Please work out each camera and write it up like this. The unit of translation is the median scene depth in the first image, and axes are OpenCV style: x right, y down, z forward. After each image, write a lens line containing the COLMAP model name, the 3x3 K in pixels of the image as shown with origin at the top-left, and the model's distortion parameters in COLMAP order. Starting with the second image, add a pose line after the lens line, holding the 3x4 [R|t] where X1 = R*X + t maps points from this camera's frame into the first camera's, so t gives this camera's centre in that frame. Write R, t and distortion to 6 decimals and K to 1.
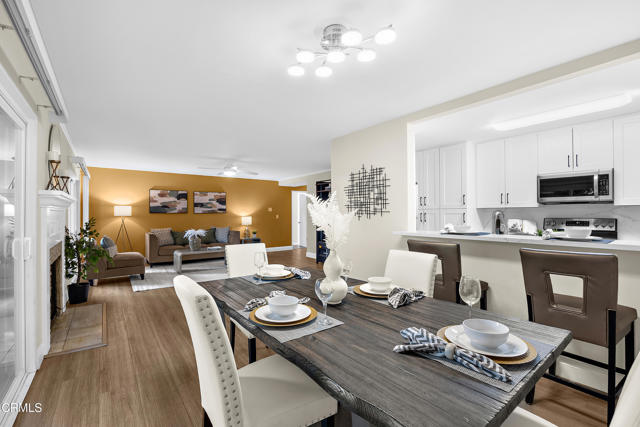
lens RADIAL K [[293.4, 0, 316.7], [0, 293.4, 213.0], [0, 0, 1]] dist [-0.008791, 0.001150]
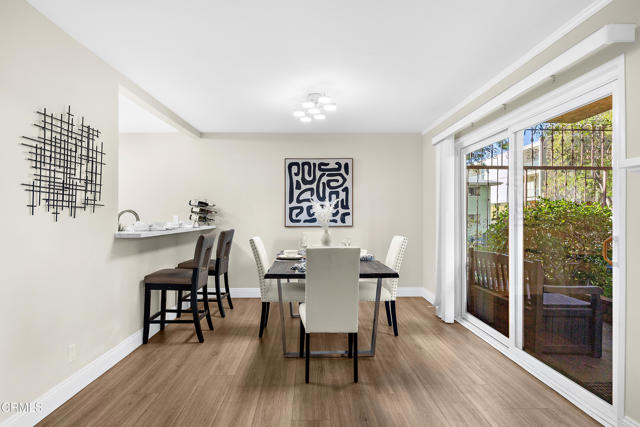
lens RADIAL K [[383.0, 0, 314.0], [0, 383.0, 217.7], [0, 0, 1]] dist [0.000893, 0.001019]
pose [[-0.812714, 0.001472, 0.582660, -0.340844], [0.001483, 0.999999, -0.000458, 0.013115], [-0.582660, 0.000491, -0.812716, 0.802792]]
